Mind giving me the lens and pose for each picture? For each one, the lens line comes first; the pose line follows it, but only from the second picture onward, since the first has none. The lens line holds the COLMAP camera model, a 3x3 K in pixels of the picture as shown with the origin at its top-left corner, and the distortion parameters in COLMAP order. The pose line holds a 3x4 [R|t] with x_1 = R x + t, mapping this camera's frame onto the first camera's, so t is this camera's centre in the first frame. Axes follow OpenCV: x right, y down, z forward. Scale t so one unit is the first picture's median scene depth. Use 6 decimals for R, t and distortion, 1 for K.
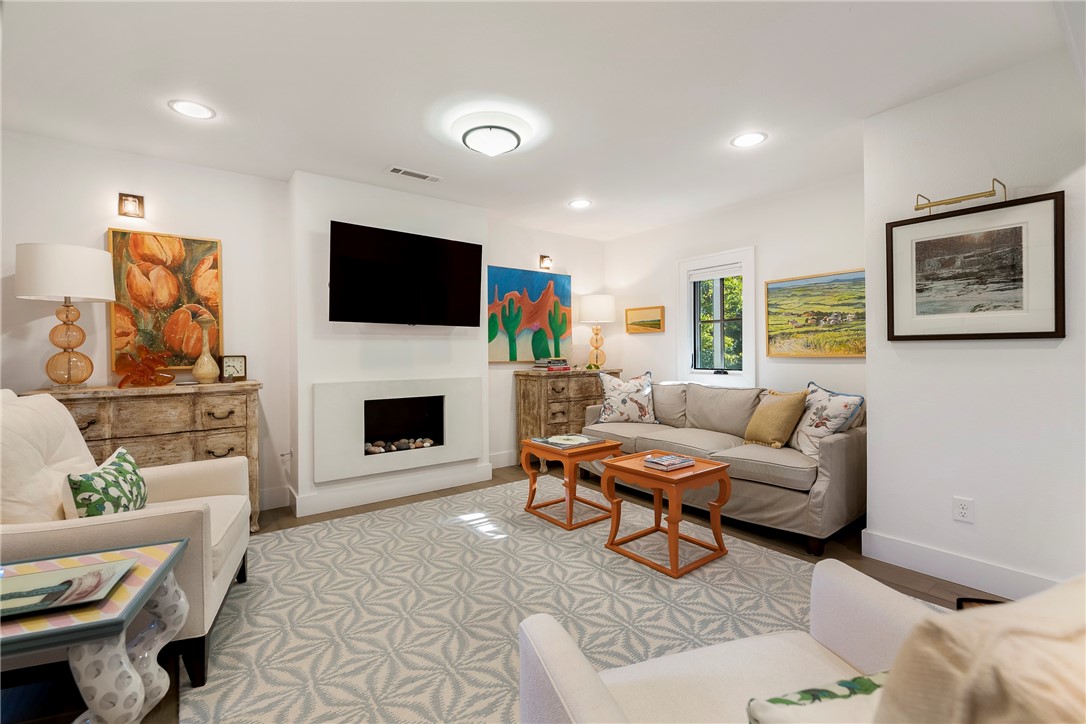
lens RADIAL K [[464.6, 0, 528.1], [0, 464.6, 353.0], [0, 0, 1]] dist [0.002247, -0.000255]
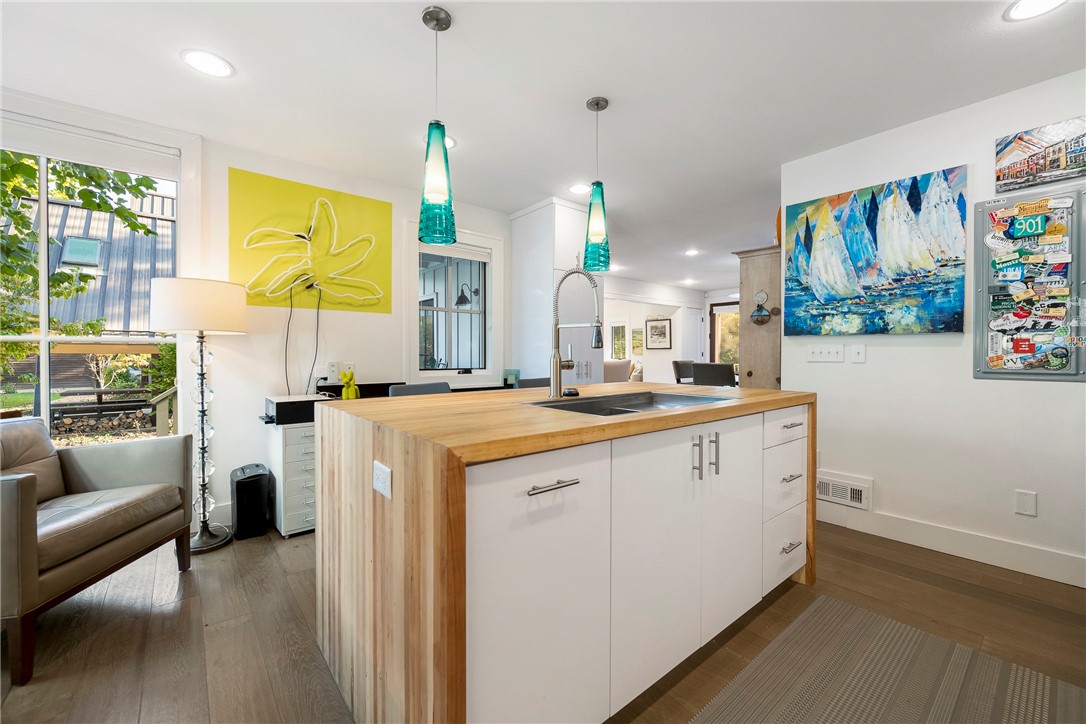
lens RADIAL K [[432.5, 0, 543.0], [0, 432.5, 364.3], [0, 0, 1]] dist [0.001013, -0.003534]
pose [[0.998386, 0.005572, 0.056514, -0.260049], [-0.006850, 0.999725, 0.022444, 0.019339], [-0.056373, -0.022795, 0.998150, -2.117222]]
